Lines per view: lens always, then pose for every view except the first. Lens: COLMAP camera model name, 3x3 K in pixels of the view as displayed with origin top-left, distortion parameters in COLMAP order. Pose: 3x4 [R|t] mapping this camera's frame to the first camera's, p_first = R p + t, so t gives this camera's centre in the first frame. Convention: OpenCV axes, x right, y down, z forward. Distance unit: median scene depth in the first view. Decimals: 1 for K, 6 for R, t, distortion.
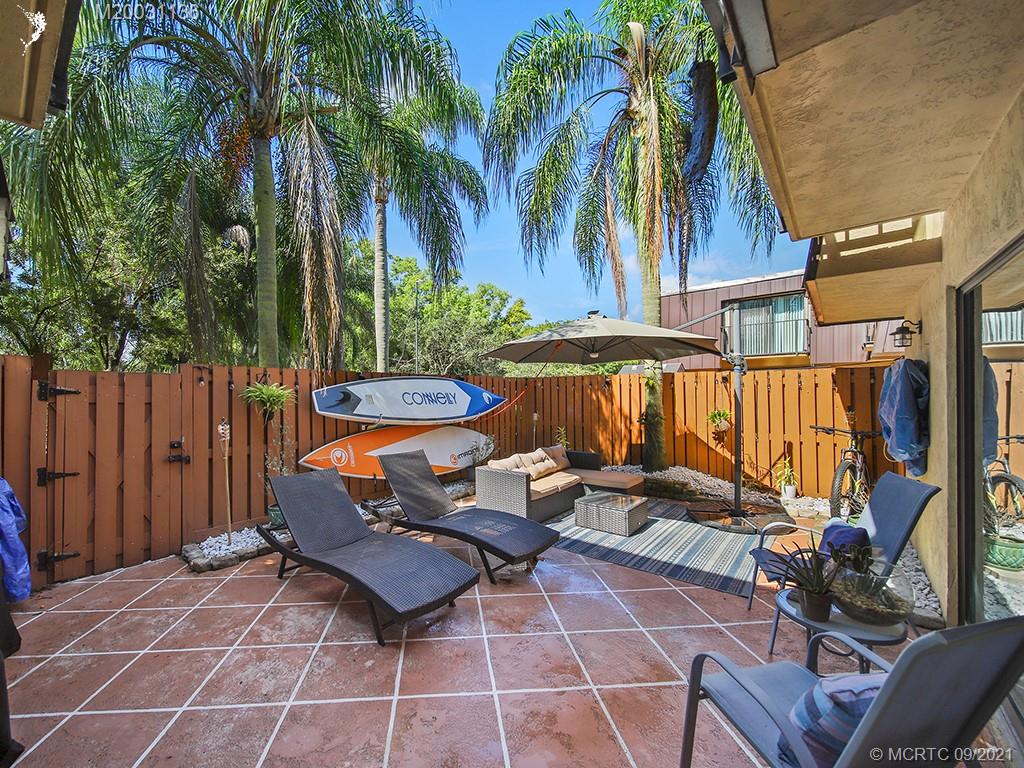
lens RADIAL K [[411.2, 0, 480.2], [0, 411.2, 392.1], [0, 0, 1]] dist [0.000947, 0.000108]
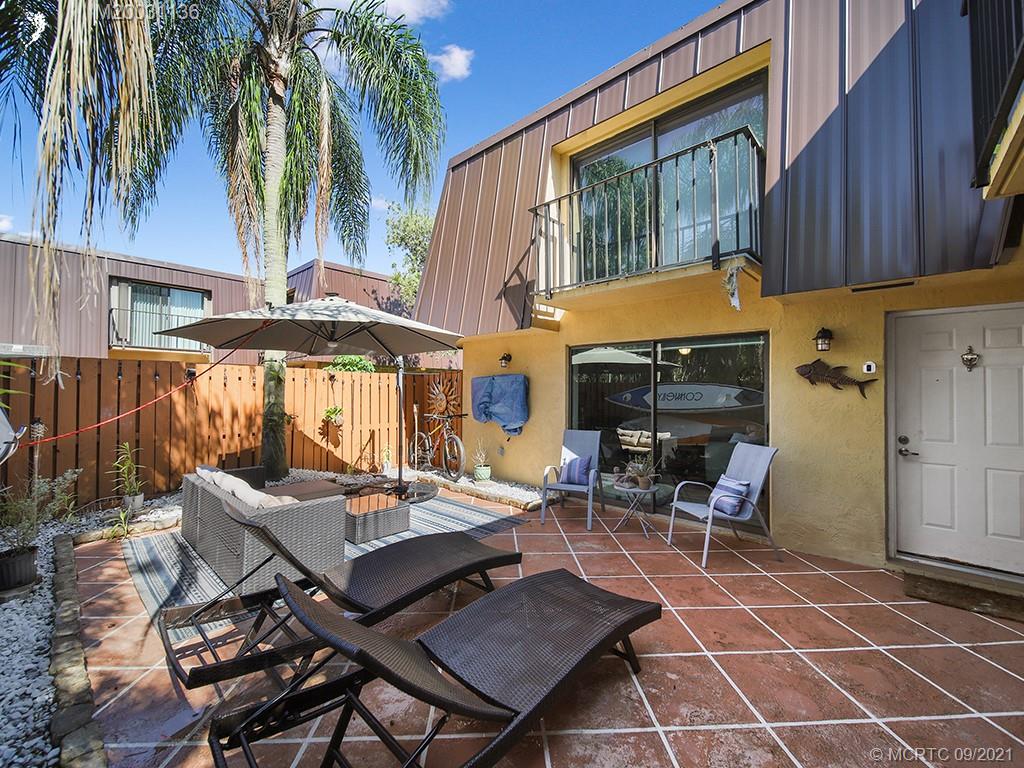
lens RADIAL K [[411.2, 0, 505.9], [0, 411.2, 384.3], [0, 0, 1]] dist [0.000947, 0.000108]
pose [[0.053113, 0.027692, 0.998204, -1.067300], [-0.010924, 0.999572, -0.027149, 0.024464], [-0.998529, -0.009462, 0.053393, 1.148573]]
